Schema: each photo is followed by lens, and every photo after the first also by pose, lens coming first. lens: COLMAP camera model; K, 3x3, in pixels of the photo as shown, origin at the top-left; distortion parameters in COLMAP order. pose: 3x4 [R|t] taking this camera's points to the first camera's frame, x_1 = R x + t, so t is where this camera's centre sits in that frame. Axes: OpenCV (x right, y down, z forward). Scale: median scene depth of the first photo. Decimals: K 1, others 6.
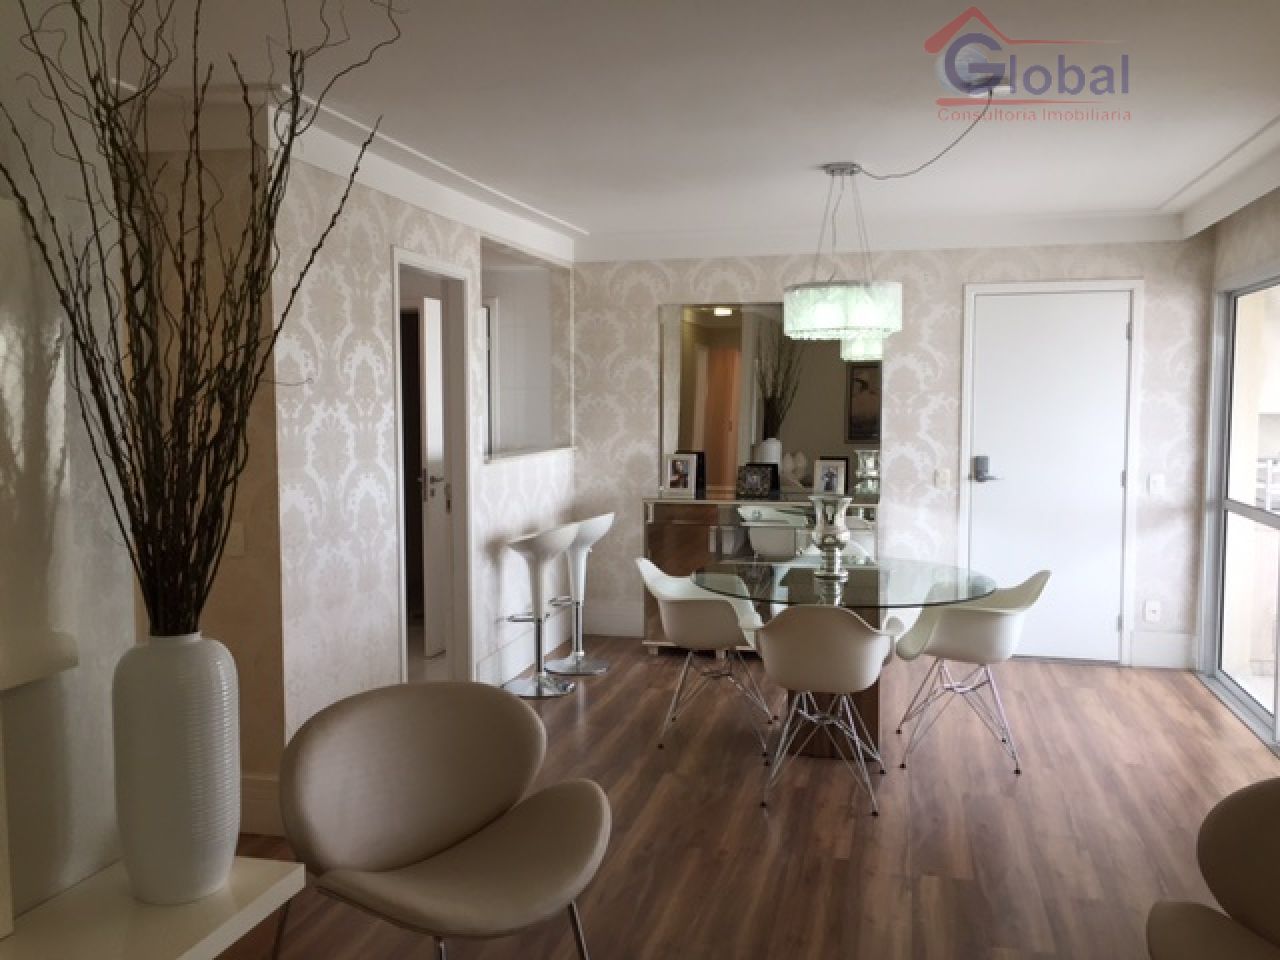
lens RADIAL K [[1089.1, 0, 637.4], [0, 1089.1, 475.7], [0, 0, 1]] dist [0.056182, -0.074059]
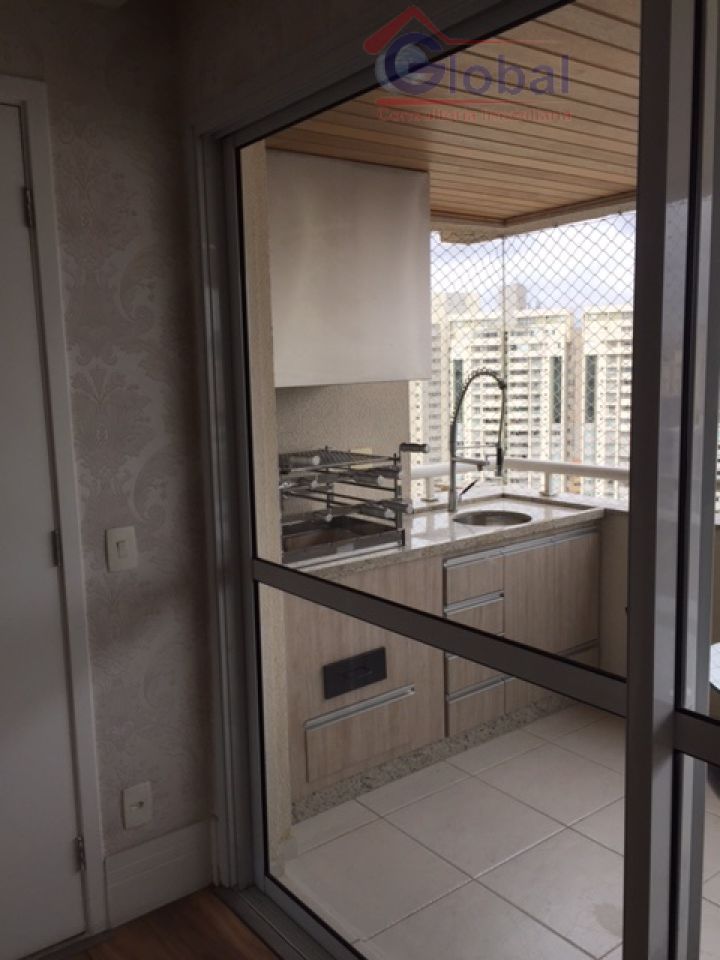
lens RADIAL K [[816.8, 0, 354.0], [0, 816.8, 478.0], [0, 0, 1]] dist [0.056182, -0.074059]
pose [[0.625767, -0.123101, 0.770235, 0.269917], [0.086983, 0.992322, 0.087928, -0.044911], [-0.775145, 0.011975, 0.631670, 0.705544]]
